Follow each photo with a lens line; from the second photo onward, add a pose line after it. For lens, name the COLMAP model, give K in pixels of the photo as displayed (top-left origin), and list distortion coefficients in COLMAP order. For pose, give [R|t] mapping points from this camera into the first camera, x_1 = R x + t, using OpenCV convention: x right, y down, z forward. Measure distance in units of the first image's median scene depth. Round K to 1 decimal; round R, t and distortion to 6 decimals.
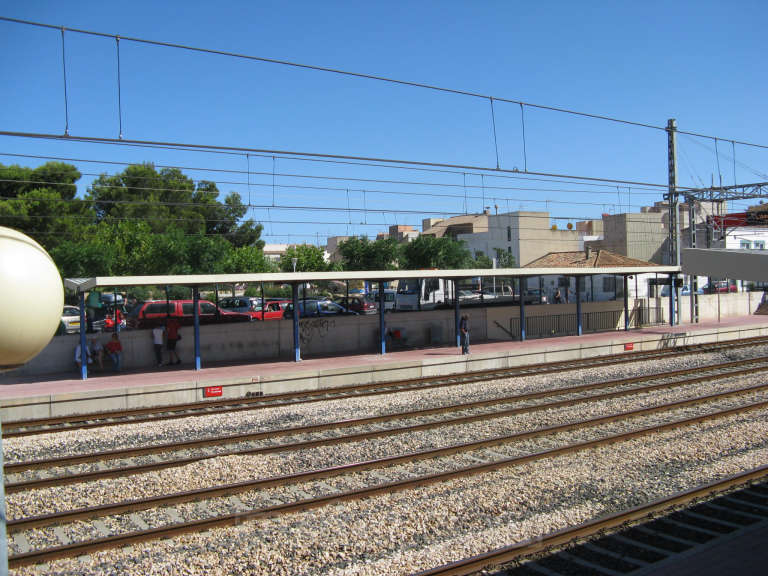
lens RADIAL K [[779.7, 0, 406.5], [0, 779.7, 297.5], [0, 0, 1]] dist [-0.026914, -0.458214]
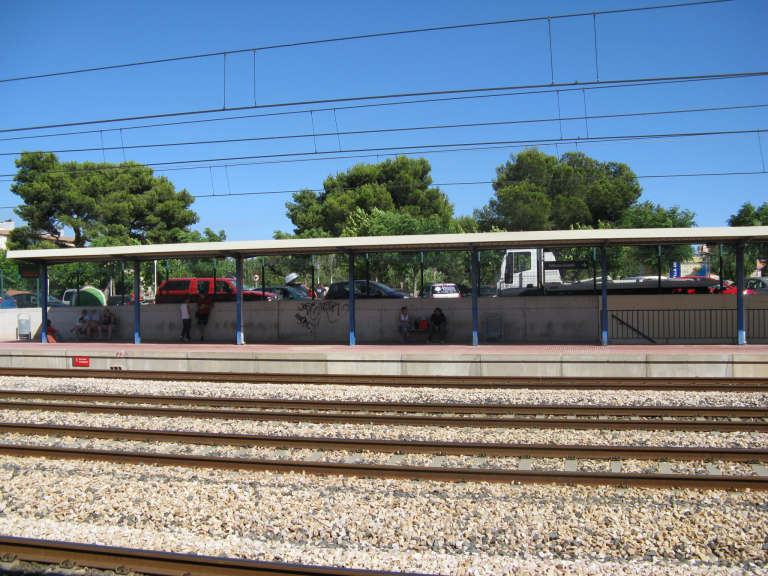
lens RADIAL K [[786.3, 0, 379.5], [0, 786.3, 287.2], [0, 0, 1]] dist [-0.199887, 0.243628]
pose [[0.610919, 0.028610, -0.791176, 0.583093], [-0.001702, 0.999392, 0.034825, -0.020146], [0.791691, -0.019929, 0.610596, 0.404386]]
